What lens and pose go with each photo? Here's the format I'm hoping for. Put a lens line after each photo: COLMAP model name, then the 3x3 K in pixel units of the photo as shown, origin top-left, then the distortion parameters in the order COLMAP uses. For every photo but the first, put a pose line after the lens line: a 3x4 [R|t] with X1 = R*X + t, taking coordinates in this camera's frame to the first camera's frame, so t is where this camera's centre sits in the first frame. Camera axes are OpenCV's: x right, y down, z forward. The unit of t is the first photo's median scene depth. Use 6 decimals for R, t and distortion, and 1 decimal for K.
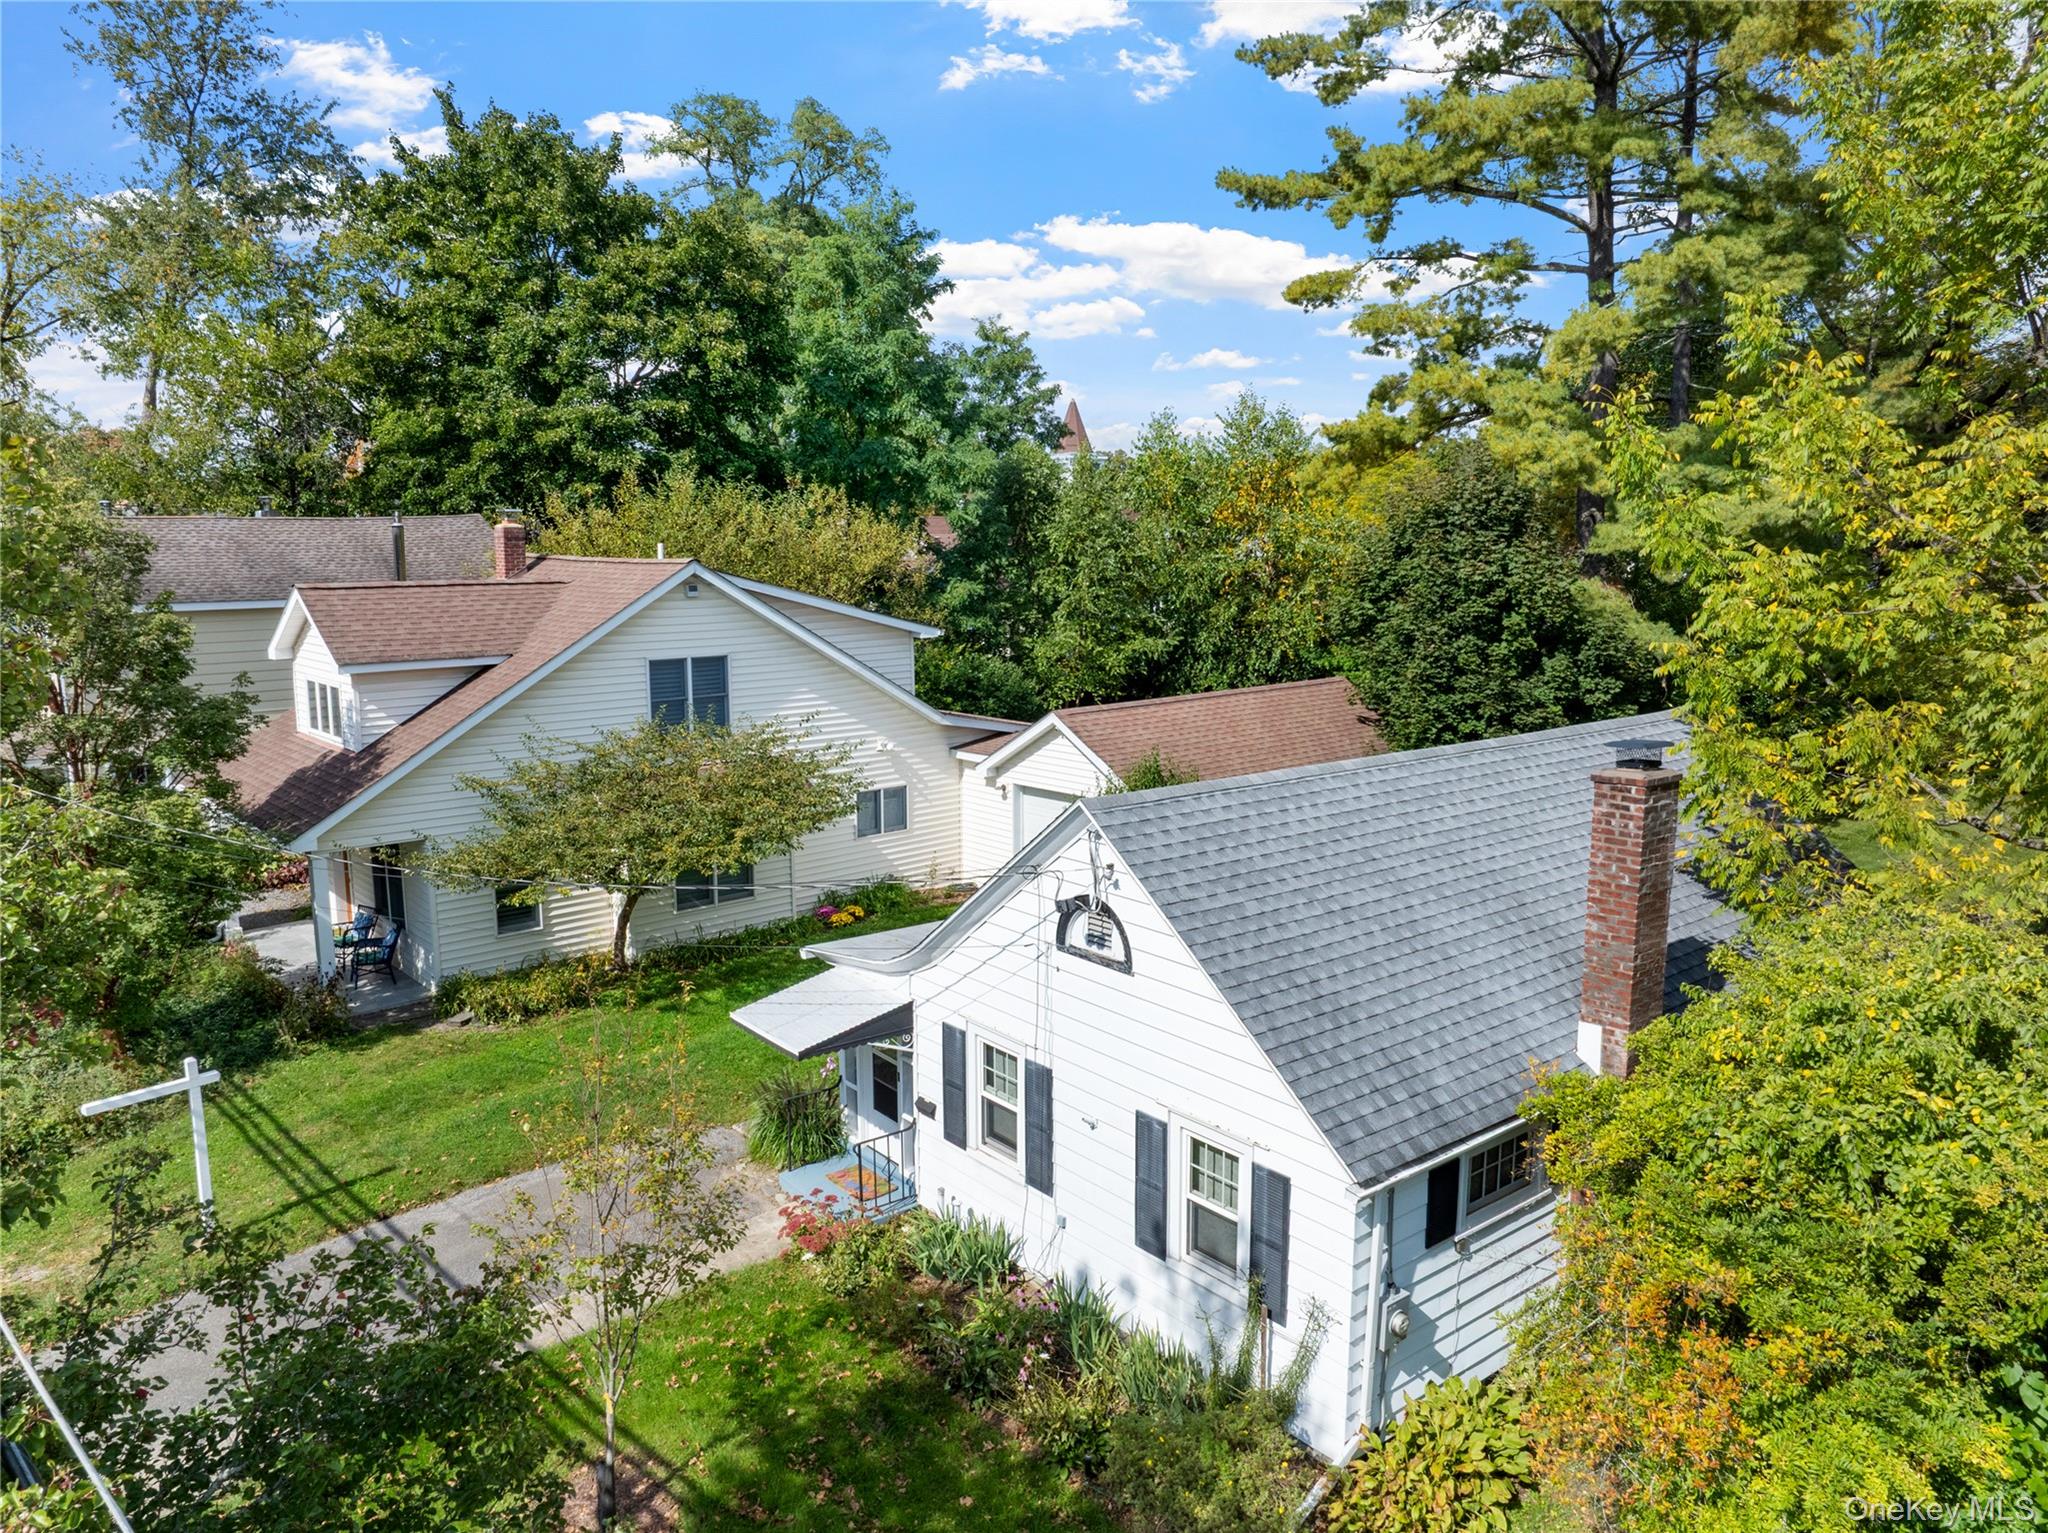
lens RADIAL K [[1497.9, 0, 1024.0], [0, 1497.9, 766.5], [0, 0, 1]] dist [-0.000860, -0.001690]
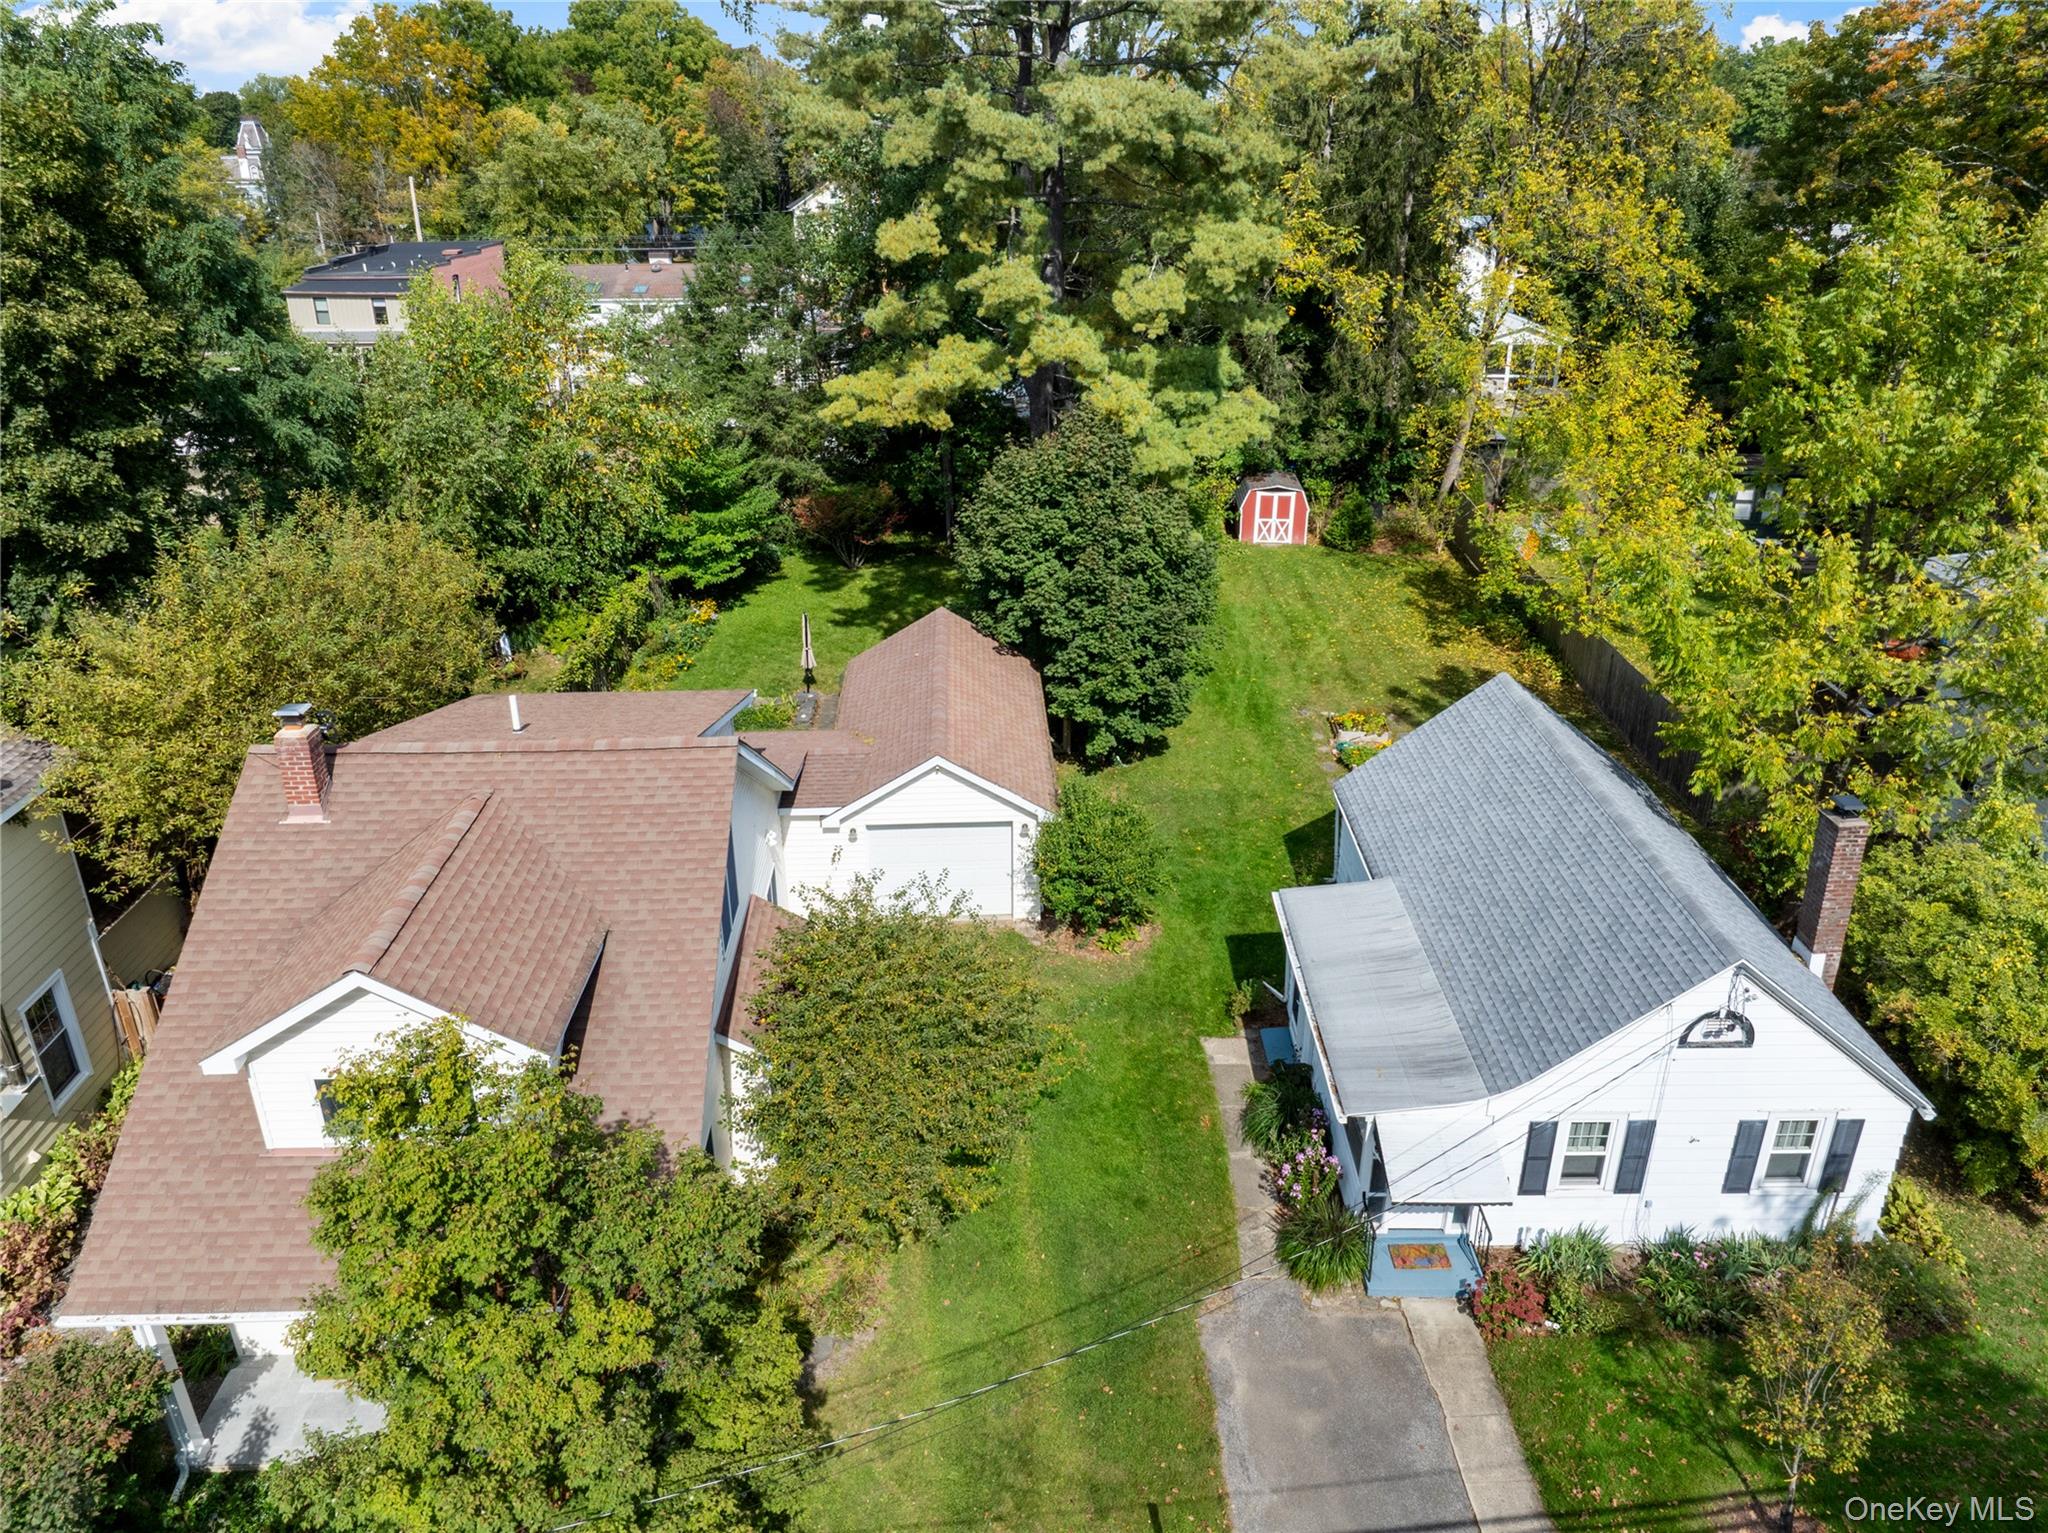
lens RADIAL K [[1497.9, 0, 1024.0], [0, 1497.9, 766.5], [0, 0, 1]] dist [-0.000860, -0.001690]
pose [[0.619335, -0.341415, 0.707008, -1.260345], [0.137480, 0.933748, 0.330476, -0.676639], [-0.772997, -0.107475, 0.625240, 0.595583]]
